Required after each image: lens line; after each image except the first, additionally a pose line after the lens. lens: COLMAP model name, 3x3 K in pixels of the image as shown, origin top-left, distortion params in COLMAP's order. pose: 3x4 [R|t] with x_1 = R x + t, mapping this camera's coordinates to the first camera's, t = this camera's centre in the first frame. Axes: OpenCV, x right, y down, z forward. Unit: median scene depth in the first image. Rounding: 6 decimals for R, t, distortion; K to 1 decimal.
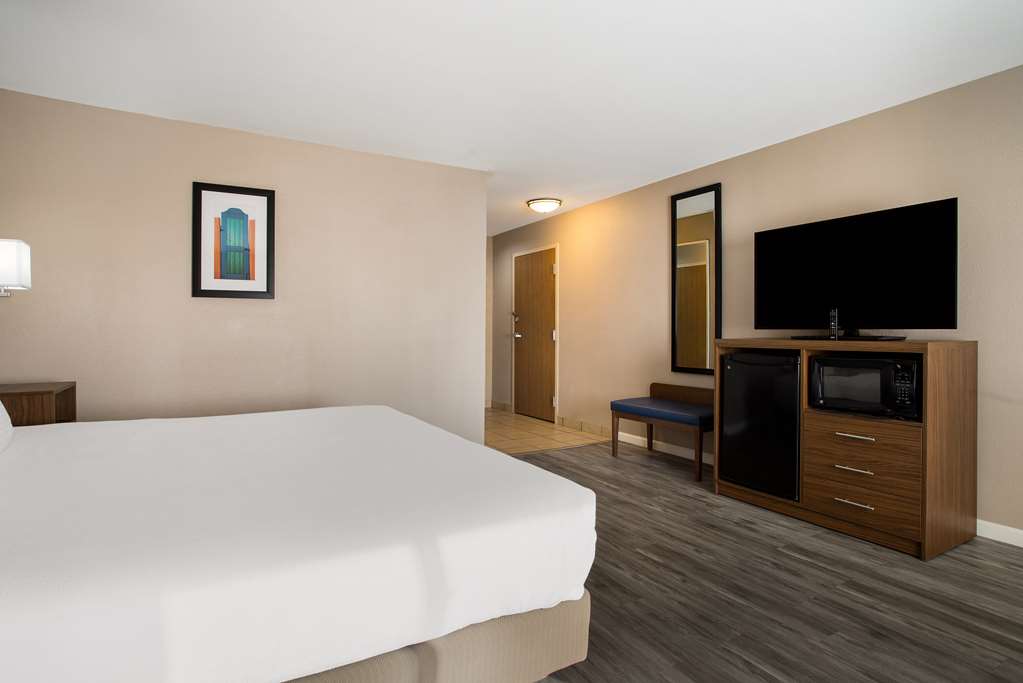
lens RADIAL K [[537.7, 0, 510.9], [0, 537.7, 331.2], [0, 0, 1]] dist [-0.026452, 0.002218]
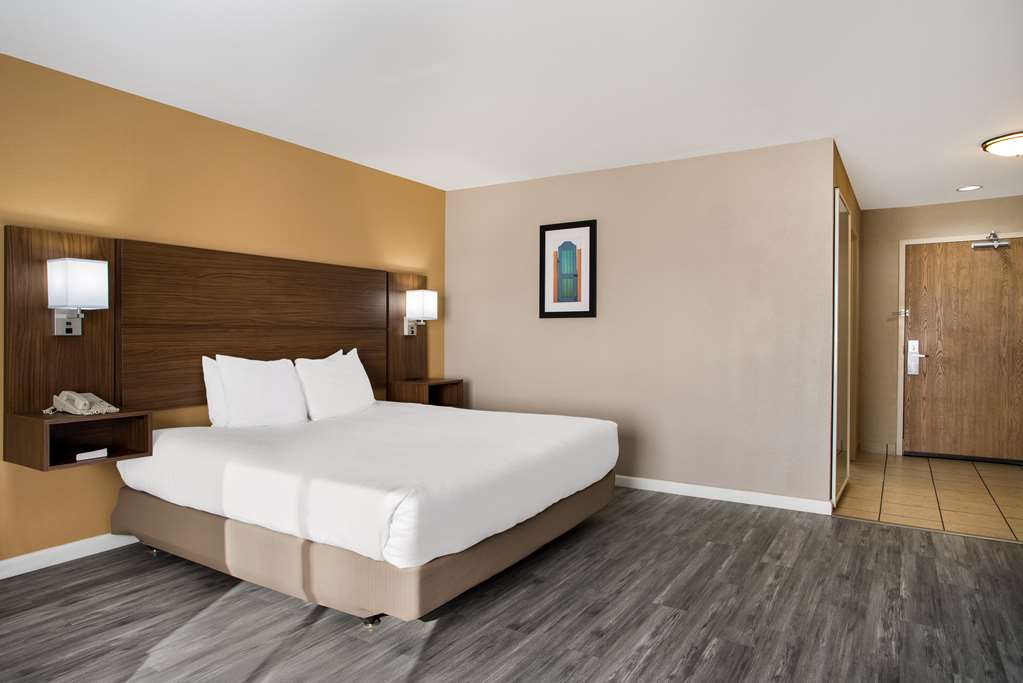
lens RADIAL K [[643.4, 0, 512.3], [0, 643.4, 345.9], [0, 0, 1]] dist [0.006807, 0.001308]
pose [[0.468896, 0.009362, -0.883204, 0.687320], [-0.008764, 0.999944, 0.005946, -0.008468], [0.883210, 0.004952, 0.468952, 0.236230]]
